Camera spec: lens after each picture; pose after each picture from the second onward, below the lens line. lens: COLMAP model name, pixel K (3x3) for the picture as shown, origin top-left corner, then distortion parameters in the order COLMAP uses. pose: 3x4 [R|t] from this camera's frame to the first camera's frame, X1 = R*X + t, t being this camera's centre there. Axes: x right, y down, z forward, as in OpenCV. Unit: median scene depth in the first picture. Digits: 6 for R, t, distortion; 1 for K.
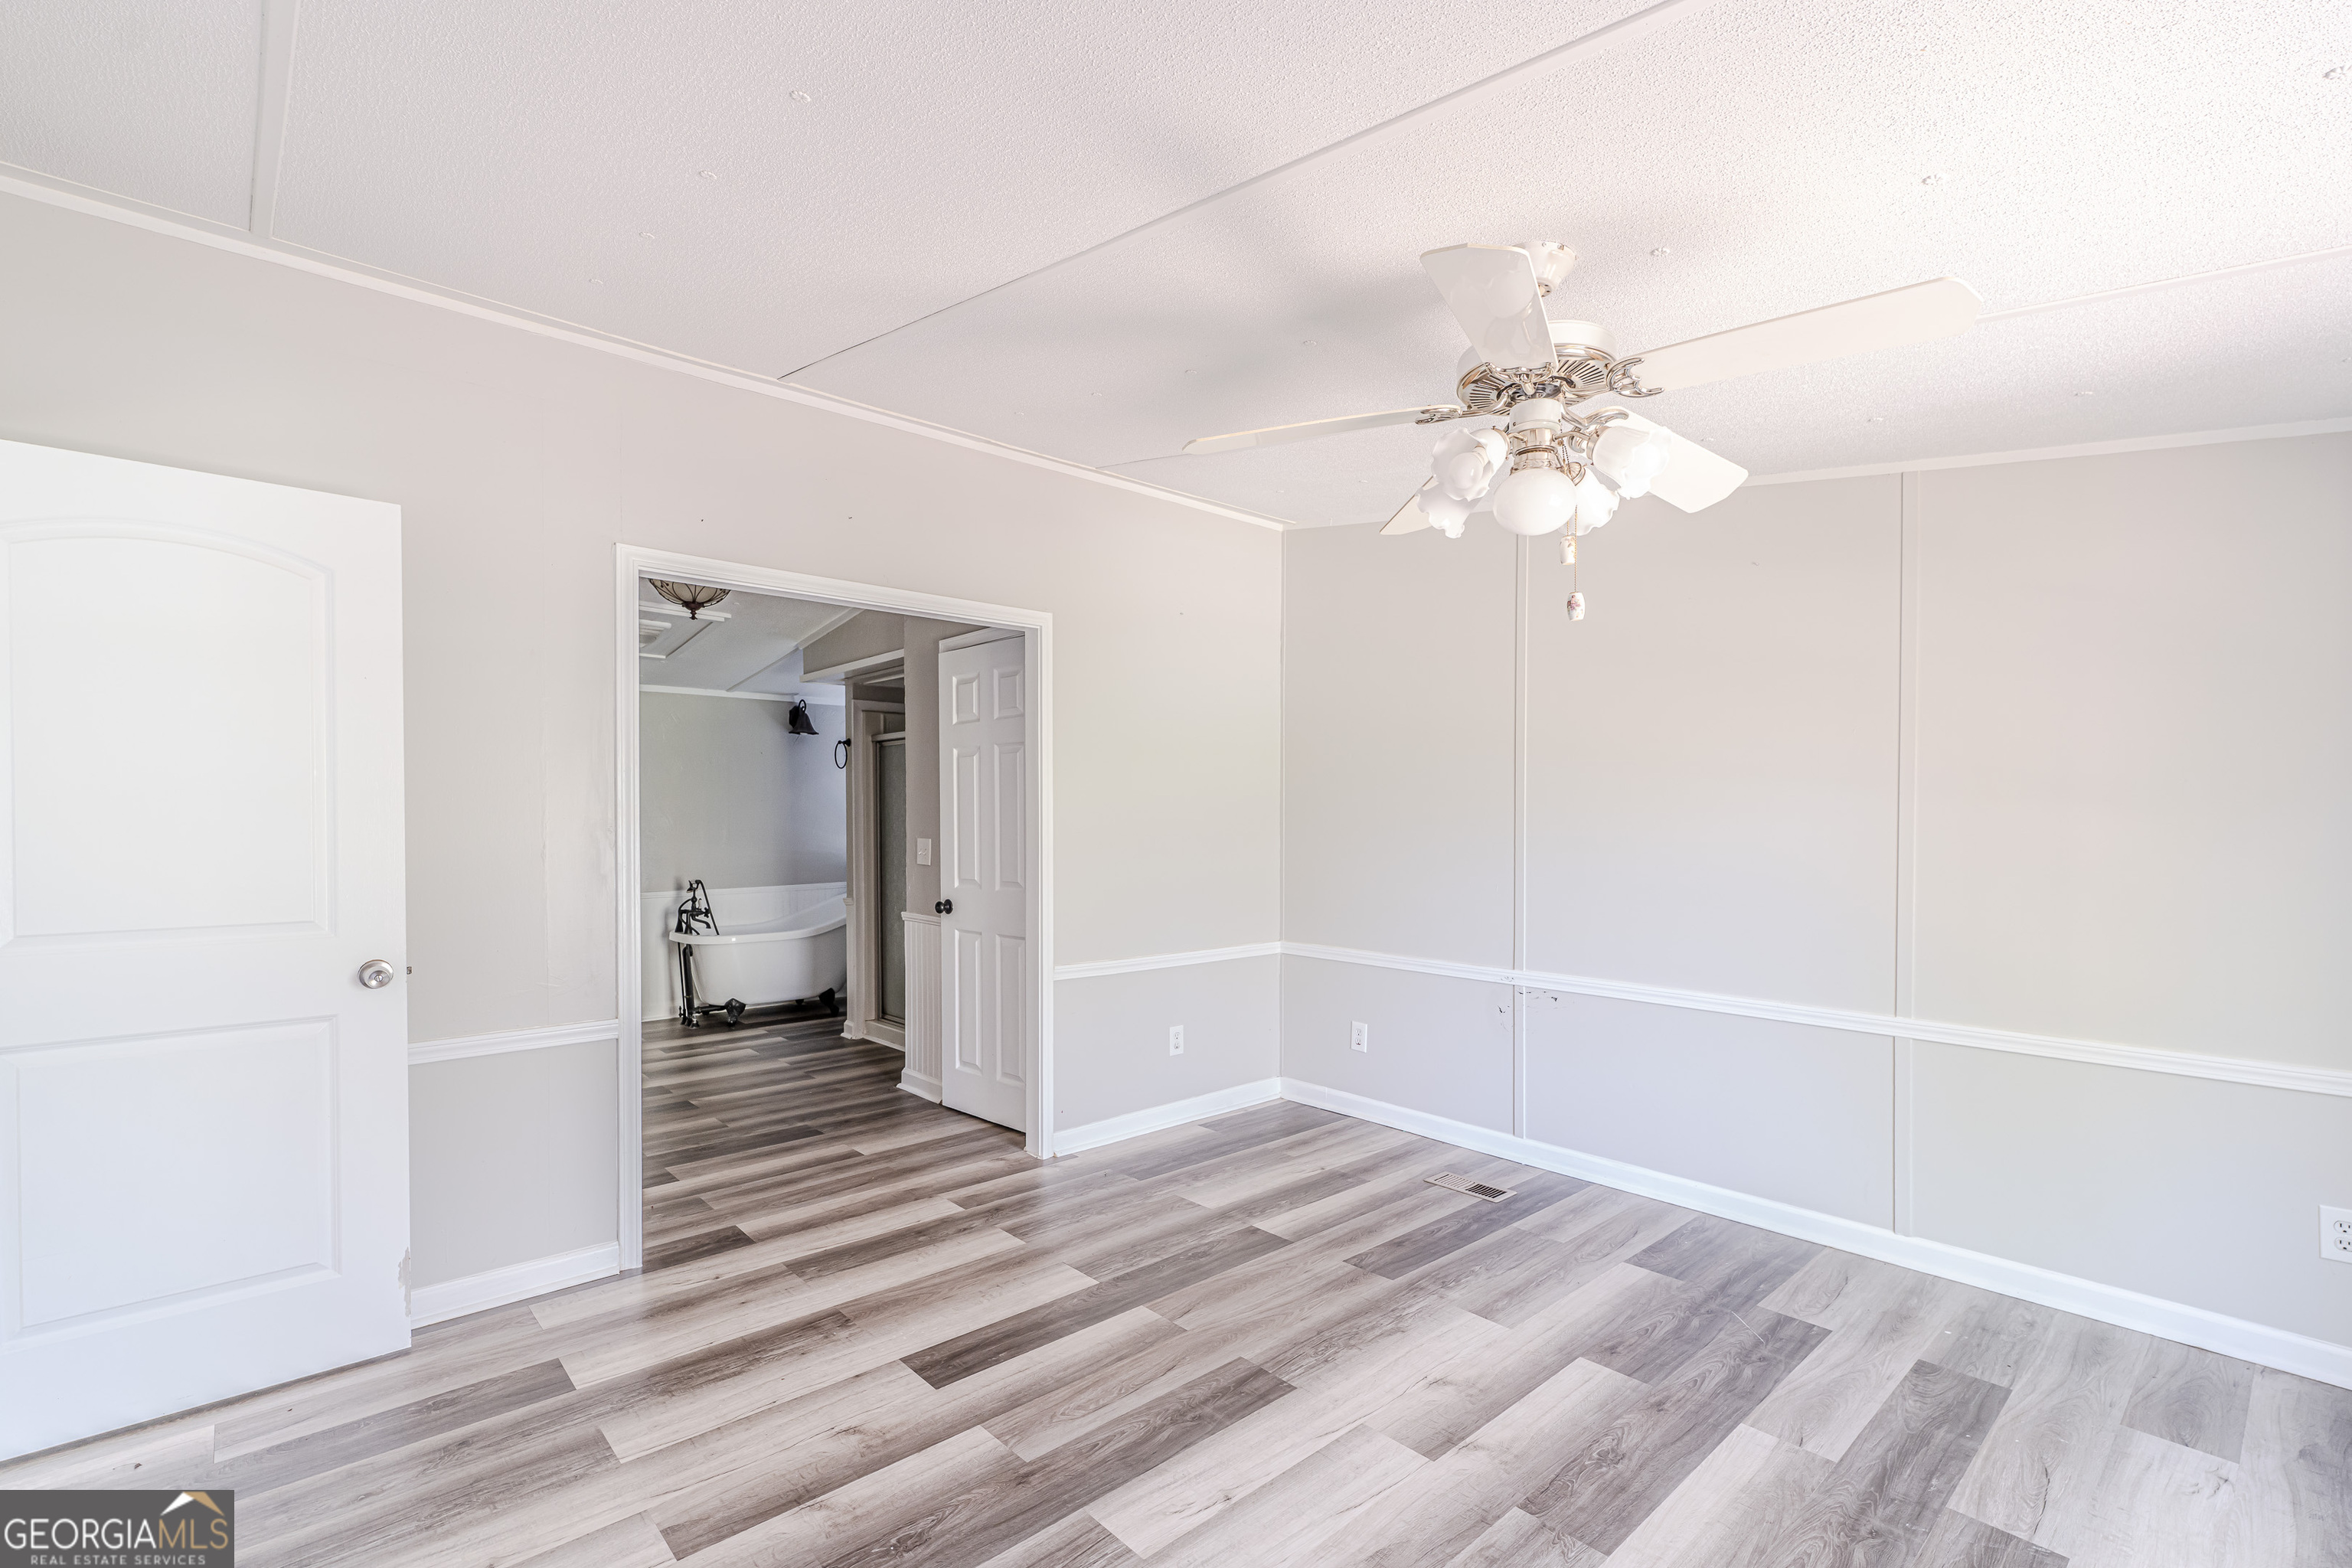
lens RADIAL K [[1037.3, 0, 1145.5], [0, 1037.3, 839.5], [0, 0, 1]] dist [0.010928, 0.000278]
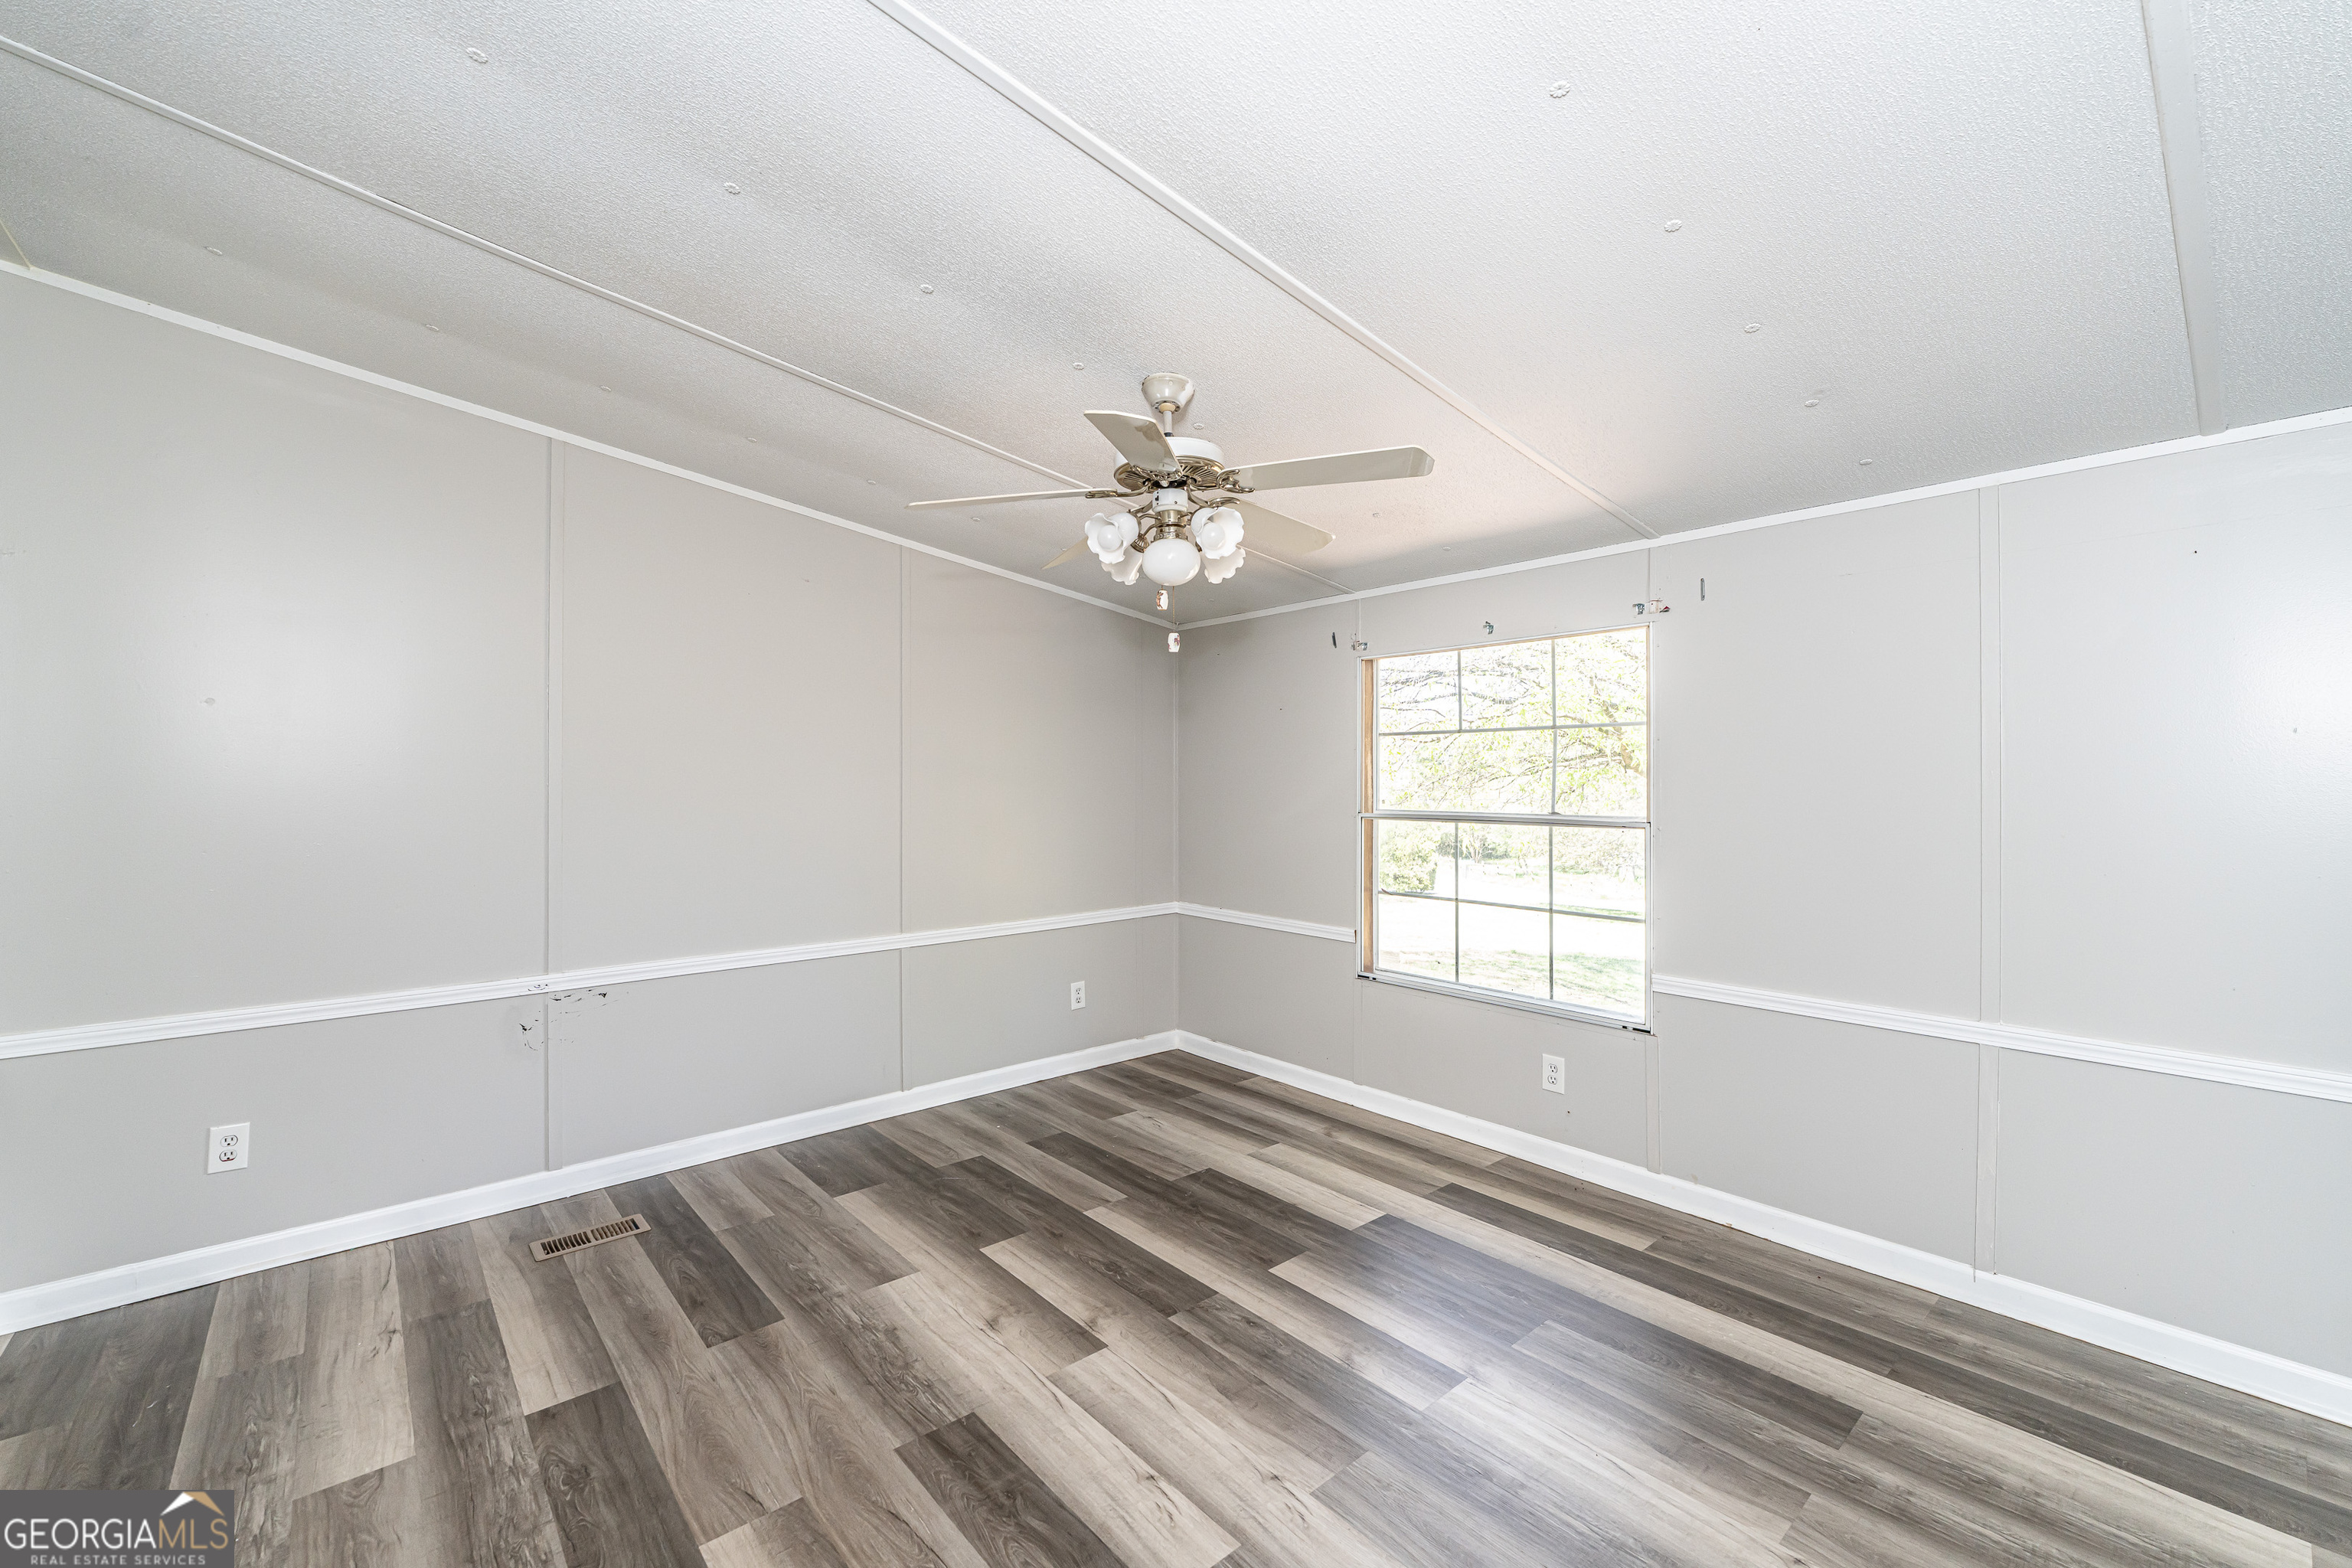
lens RADIAL K [[951.4, 0, 1176.5], [0, 951.4, 787.6], [0, 0, 1]] dist [-0.001692, 0.000498]
pose [[0.015397, -0.009336, 0.999838, -0.617682], [0.028165, 0.999564, 0.008900, -0.031647], [-0.999485, 0.028023, 0.015653, 0.697011]]
